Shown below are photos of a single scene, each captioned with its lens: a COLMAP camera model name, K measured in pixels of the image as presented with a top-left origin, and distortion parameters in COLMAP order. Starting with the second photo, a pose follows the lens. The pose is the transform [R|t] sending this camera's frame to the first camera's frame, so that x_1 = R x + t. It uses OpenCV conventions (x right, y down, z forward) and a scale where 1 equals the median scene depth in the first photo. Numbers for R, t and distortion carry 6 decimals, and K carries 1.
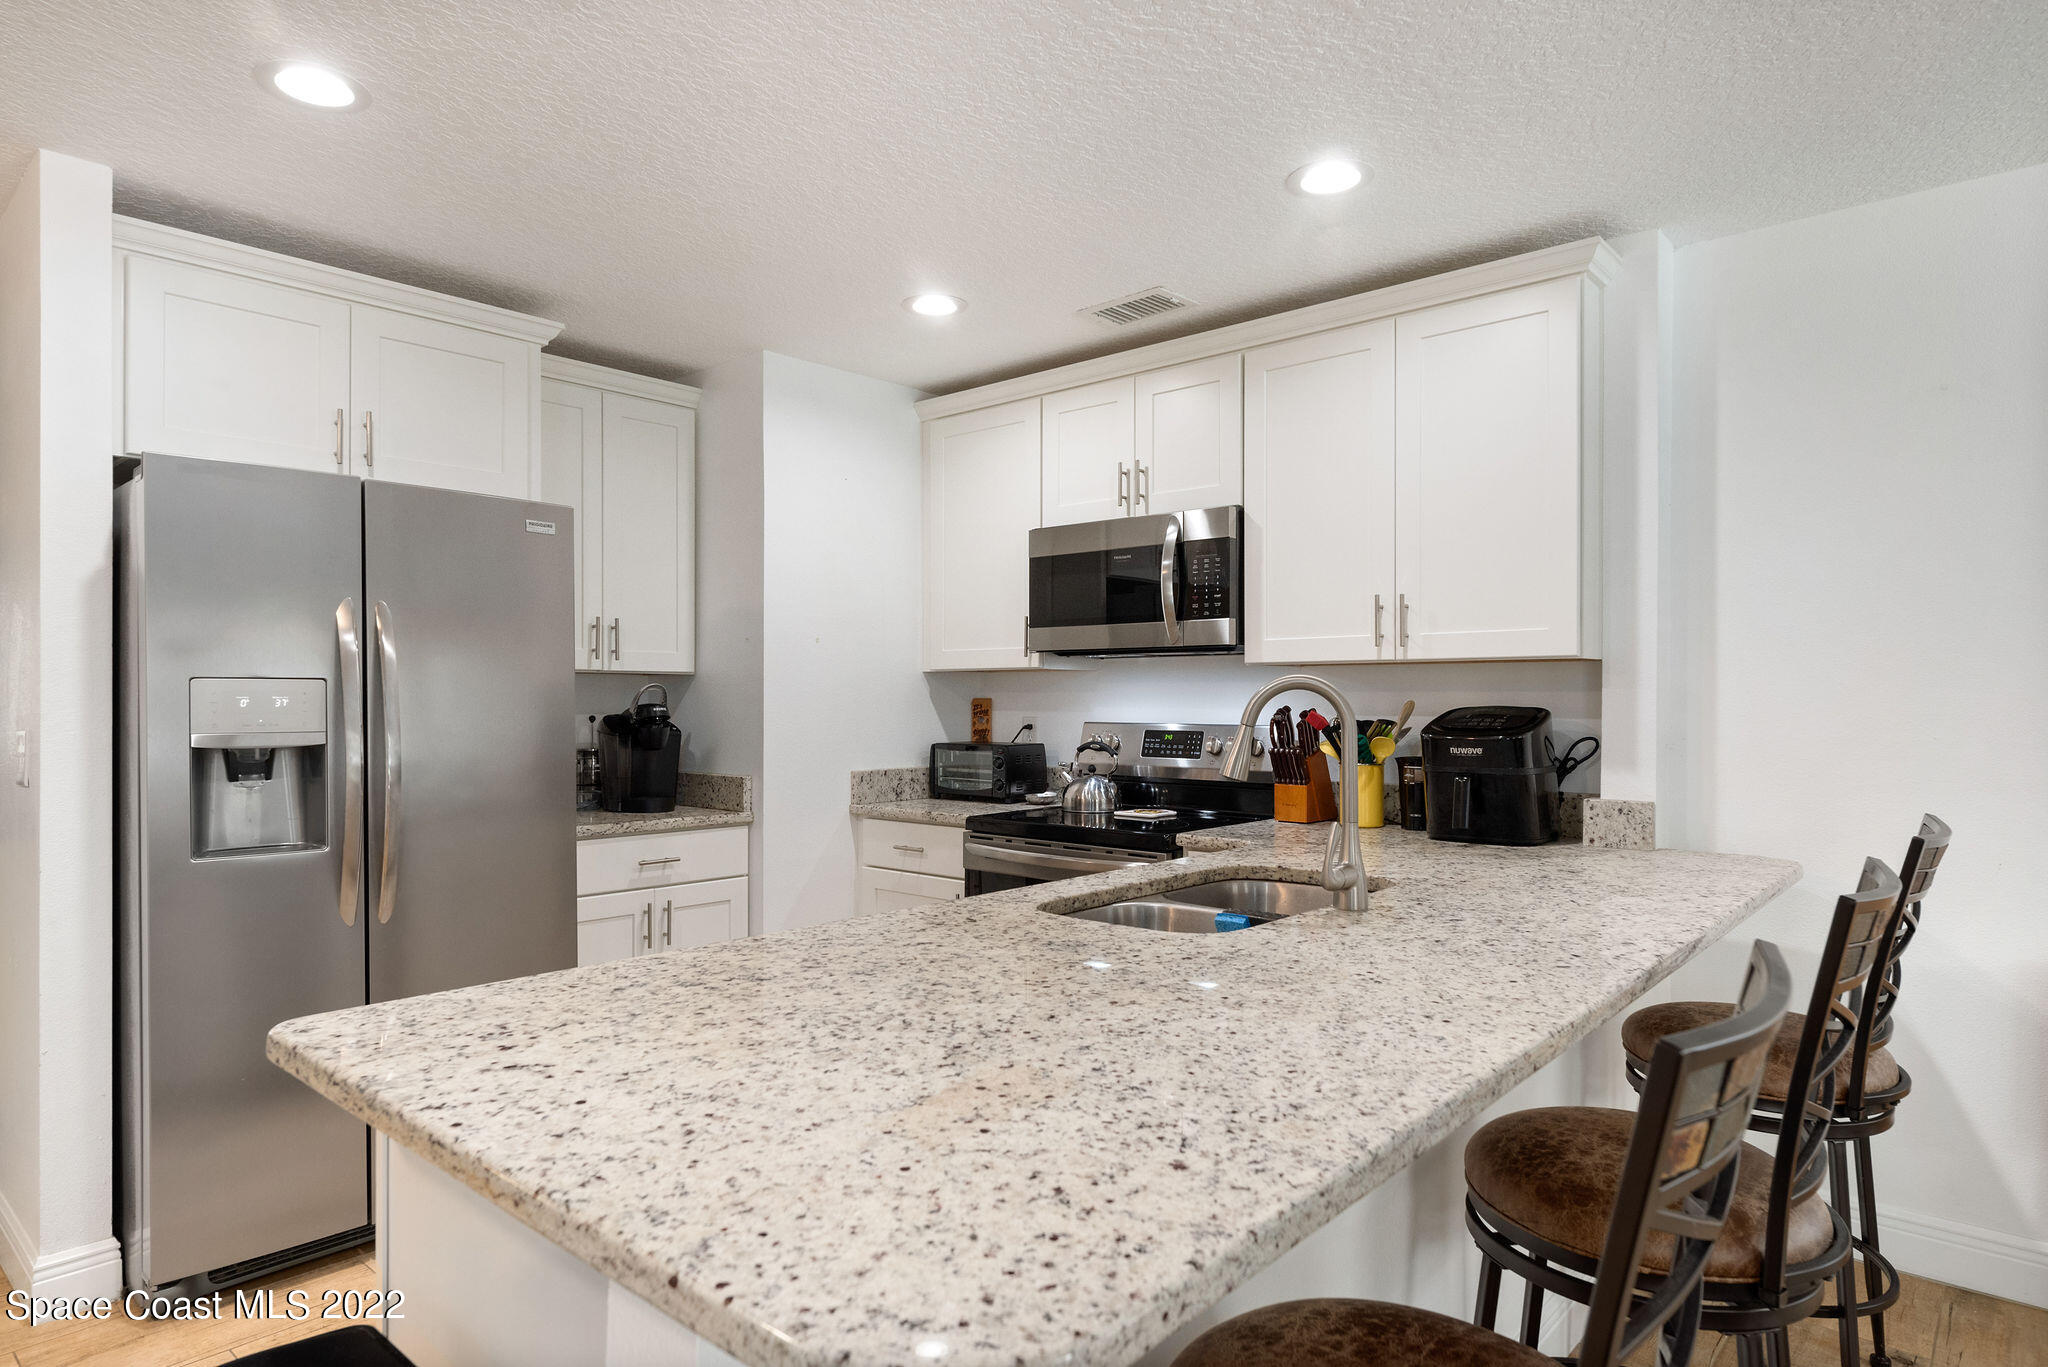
lens RADIAL K [[1122.3, 0, 1021.7], [0, 1122.3, 691.3], [0, 0, 1]] dist [-0.001863, -0.000018]
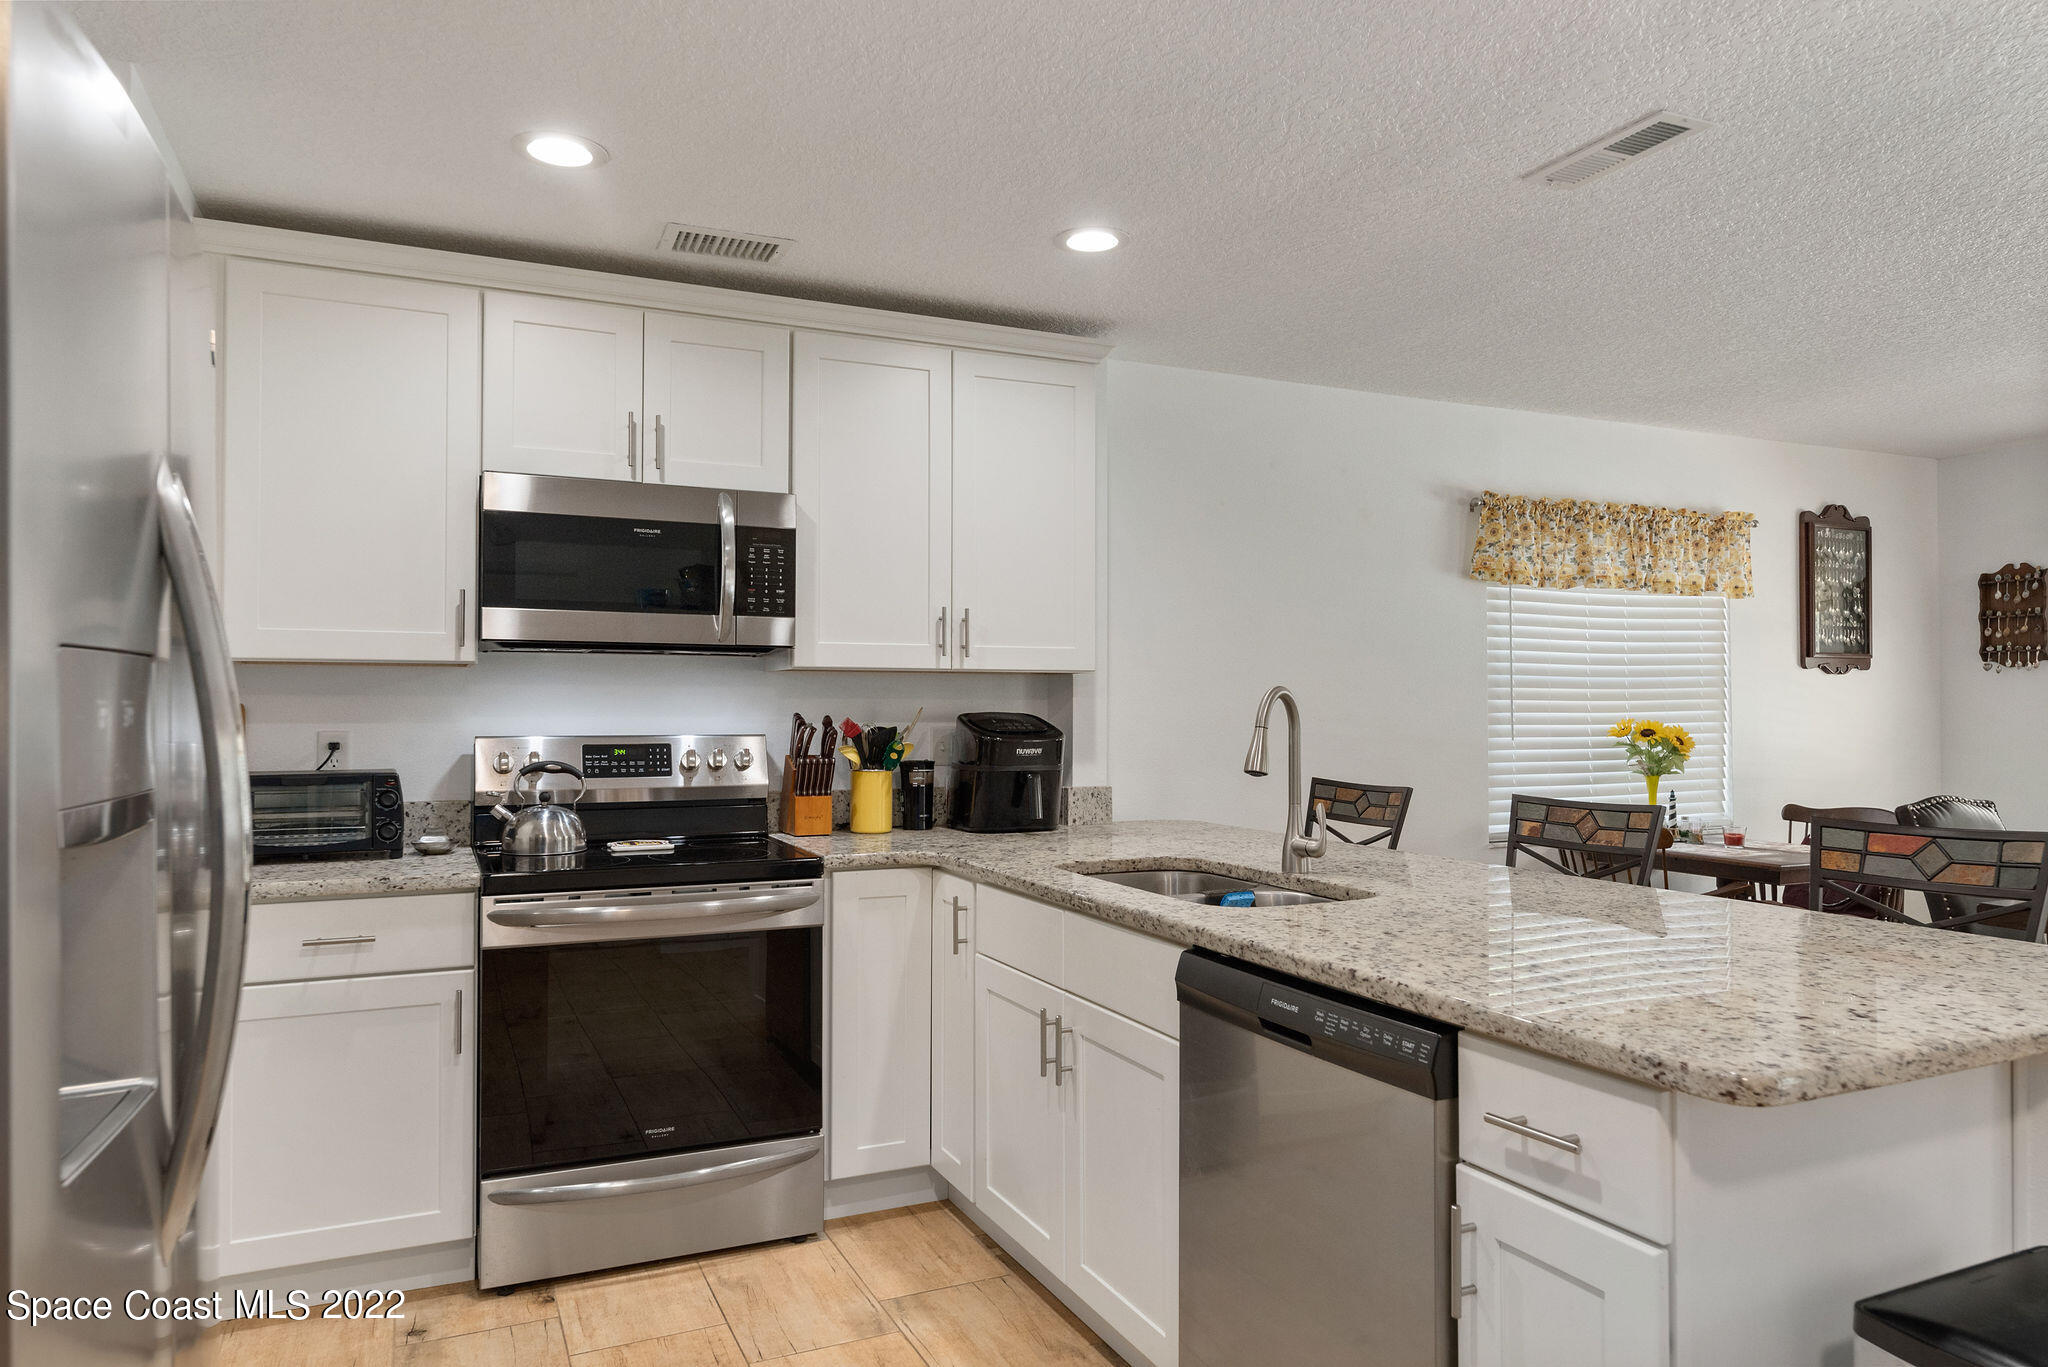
lens RADIAL K [[1309.7, 0, 1026.1], [0, 1309.7, 693.0], [0, 0, 1]] dist [-0.021020, -0.001199]
pose [[0.416938, 0.006222, 0.908914, -0.690415], [-0.008472, 0.999960, -0.002959, -0.002216], [-0.908896, -0.006466, 0.416974, 0.375965]]
